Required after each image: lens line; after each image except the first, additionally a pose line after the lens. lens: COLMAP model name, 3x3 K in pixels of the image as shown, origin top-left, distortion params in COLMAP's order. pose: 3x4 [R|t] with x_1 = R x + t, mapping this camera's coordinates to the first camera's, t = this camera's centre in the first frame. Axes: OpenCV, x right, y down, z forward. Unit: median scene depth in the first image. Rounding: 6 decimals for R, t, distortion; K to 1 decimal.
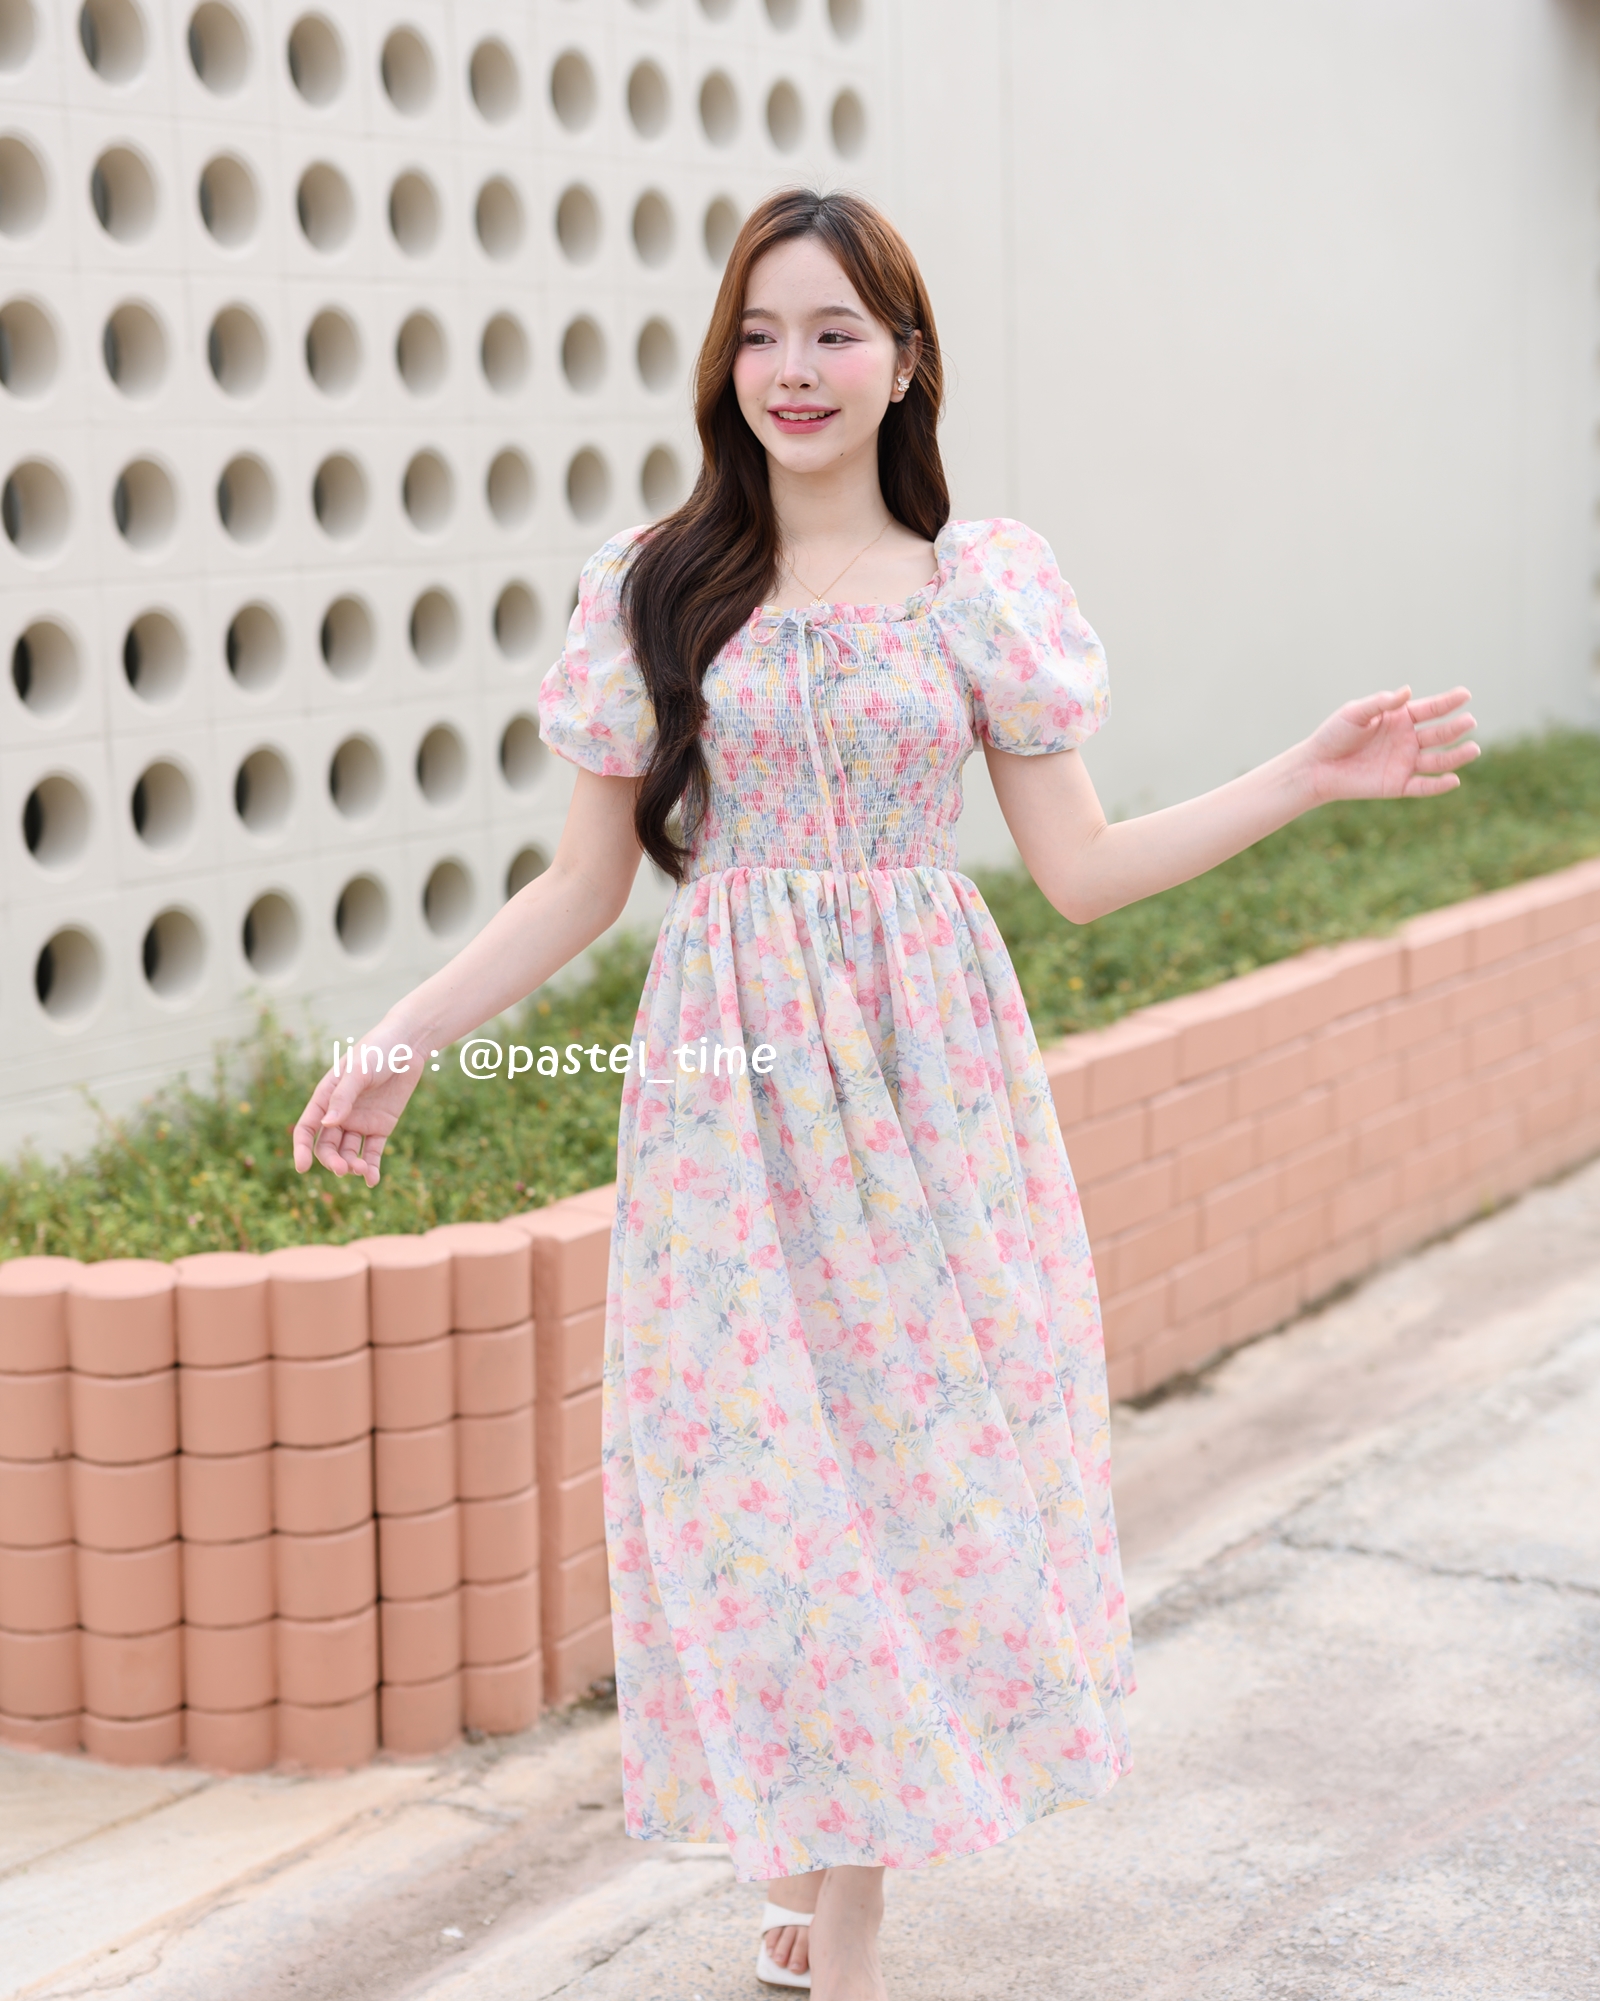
lens RADIAL K [[3471.1, 0, 825.5], [0, 3471.1, 1010.9], [0, 0, 1]] dist [0.090848, 0.000000]
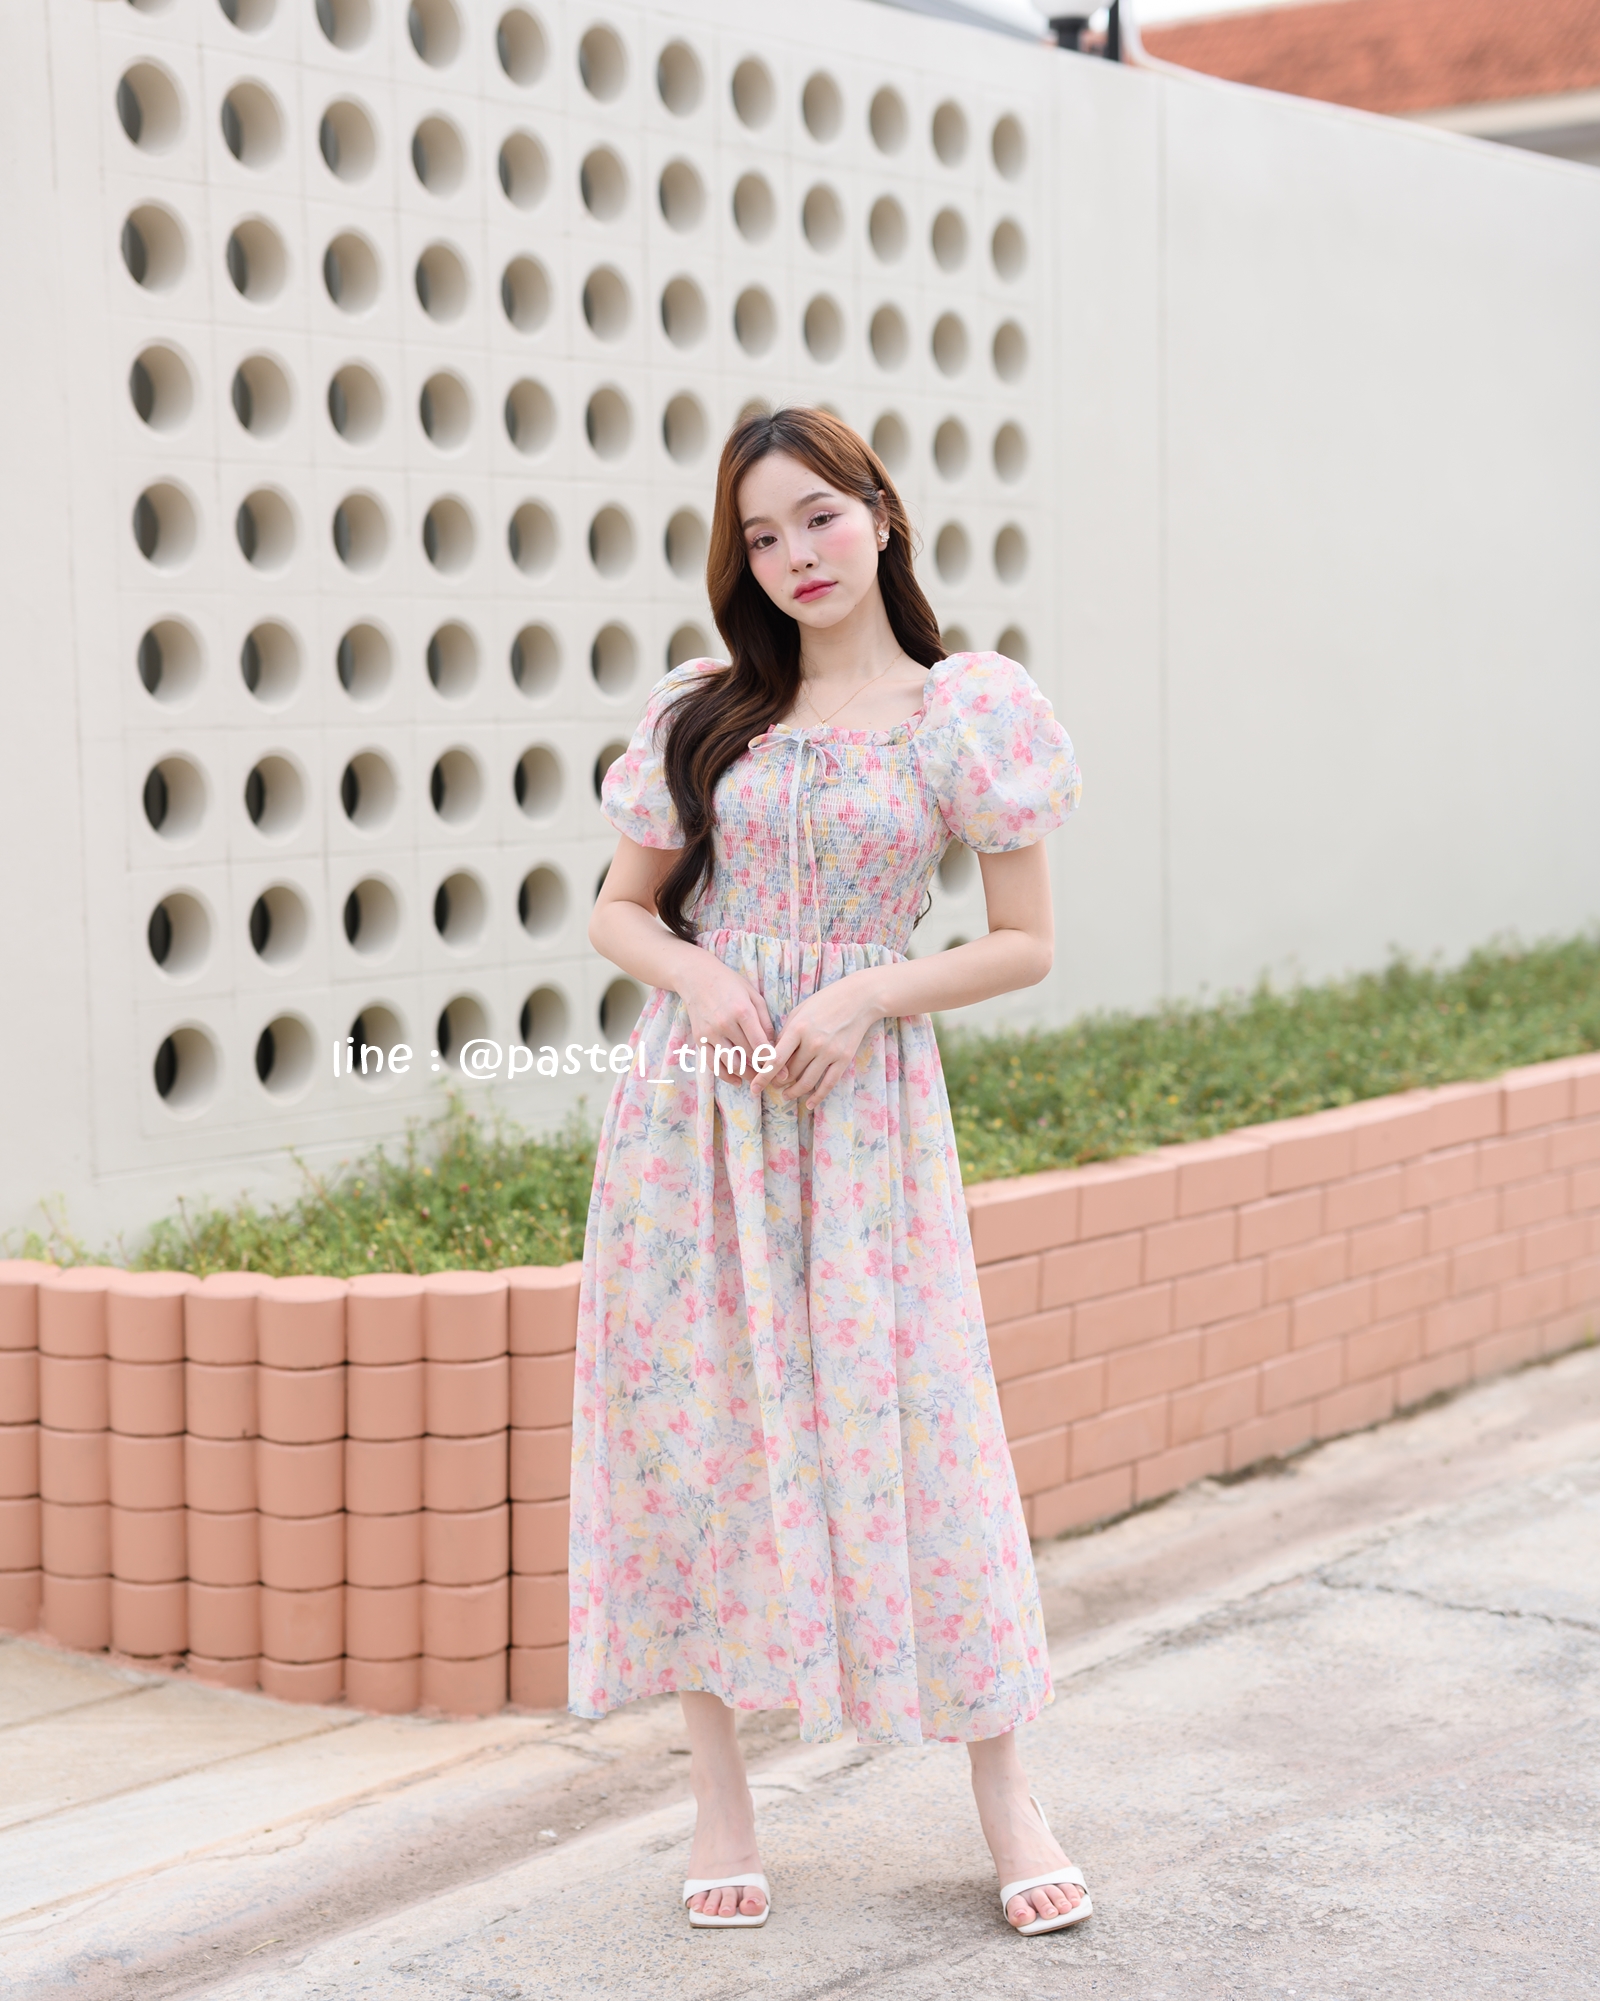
lens RADIAL K [[3471.1, 0, 828.9], [0, 3471.1, 1016.0], [0, 0, 1]] dist [0.090848, 0.000000]
pose [[0.995860, 0.021157, -0.088403, 0.076193], [-0.026824, 0.997627, -0.063415, 0.050306], [0.086851, 0.065524, 0.994064, -0.168040]]
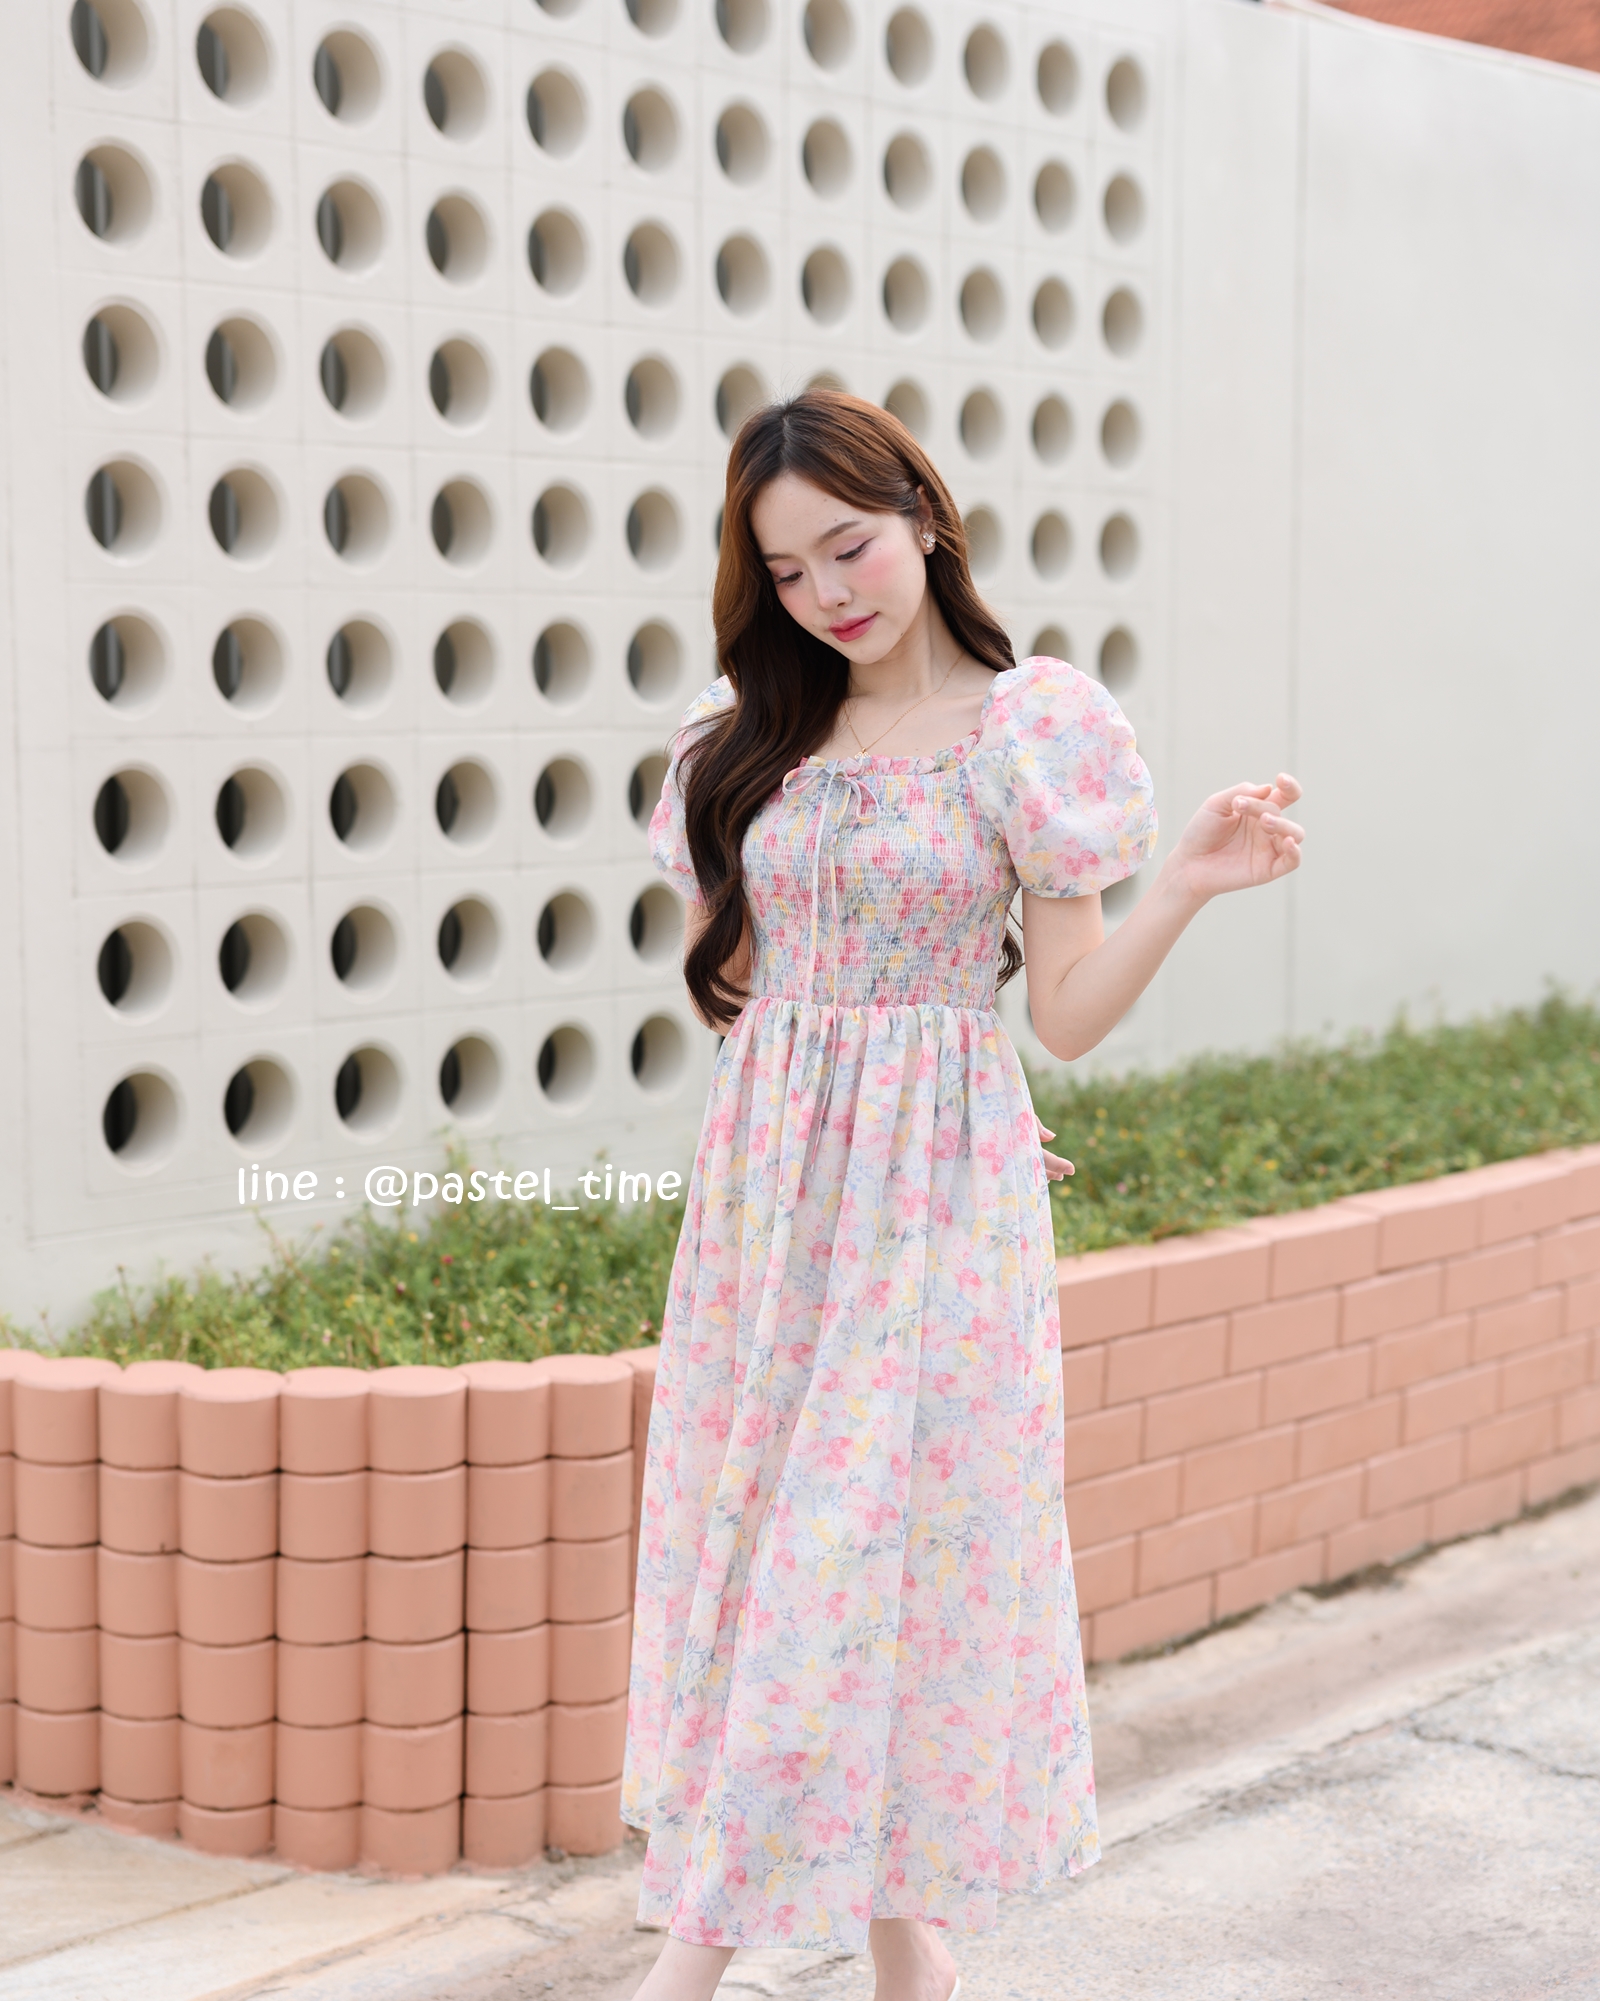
lens RADIAL K [[3471.1, 0, 828.1], [0, 3471.1, 1043.2], [0, 0, 1]] dist [0.090848, 0.000000]
pose [[0.988280, 0.043250, -0.146399, 0.116084], [-0.050486, 0.997661, -0.046076, 0.012413], [0.144064, 0.052927, 0.988152, -0.016764]]
